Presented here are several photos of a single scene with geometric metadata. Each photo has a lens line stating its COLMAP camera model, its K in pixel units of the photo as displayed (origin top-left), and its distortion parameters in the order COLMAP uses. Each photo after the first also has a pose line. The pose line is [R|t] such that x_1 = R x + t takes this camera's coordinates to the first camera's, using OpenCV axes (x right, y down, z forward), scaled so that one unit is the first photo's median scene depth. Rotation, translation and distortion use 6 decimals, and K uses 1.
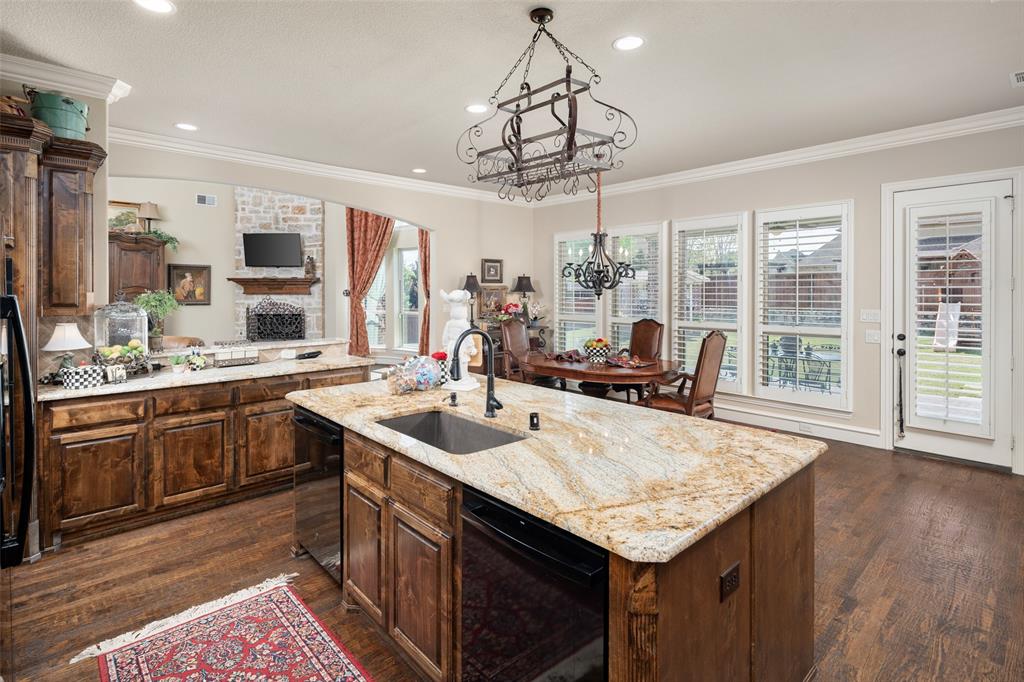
lens RADIAL K [[504.1, 0, 514.5], [0, 504.1, 297.4], [0, 0, 1]] dist [0.000050, -0.000588]
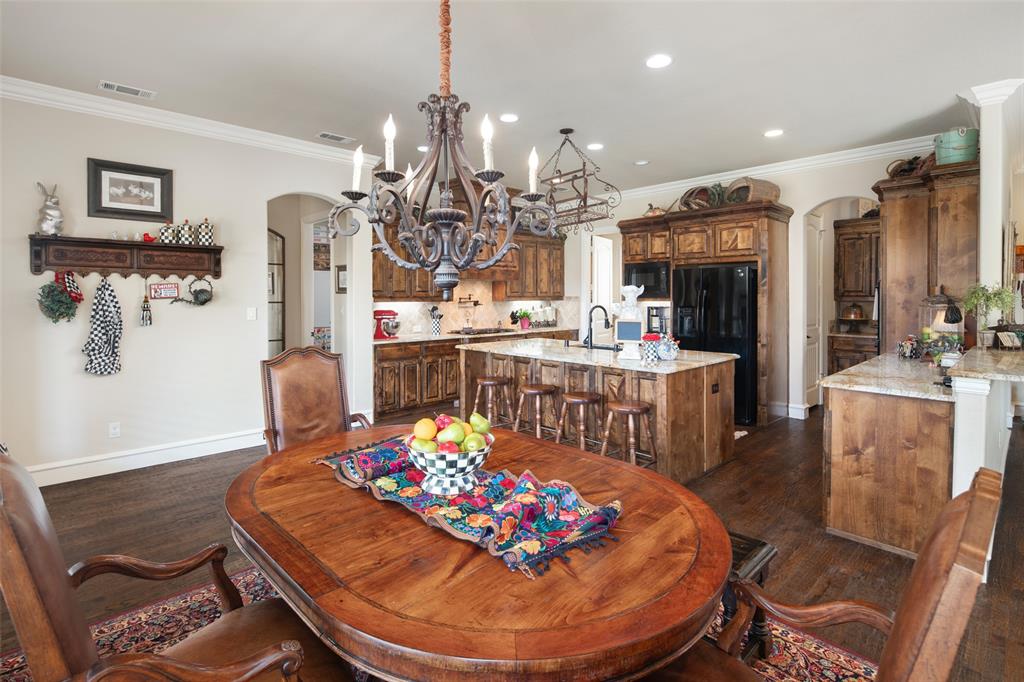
lens RADIAL K [[504.1, 0, 514.5], [0, 504.1, 297.4], [0, 0, 1]] dist [0.000050, -0.000588]
pose [[-0.999780, 0.001119, -0.020951, 0.067995], [0.000787, 0.999874, 0.015829, -0.001095], [0.020966, 0.015809, -0.999655, 0.689490]]
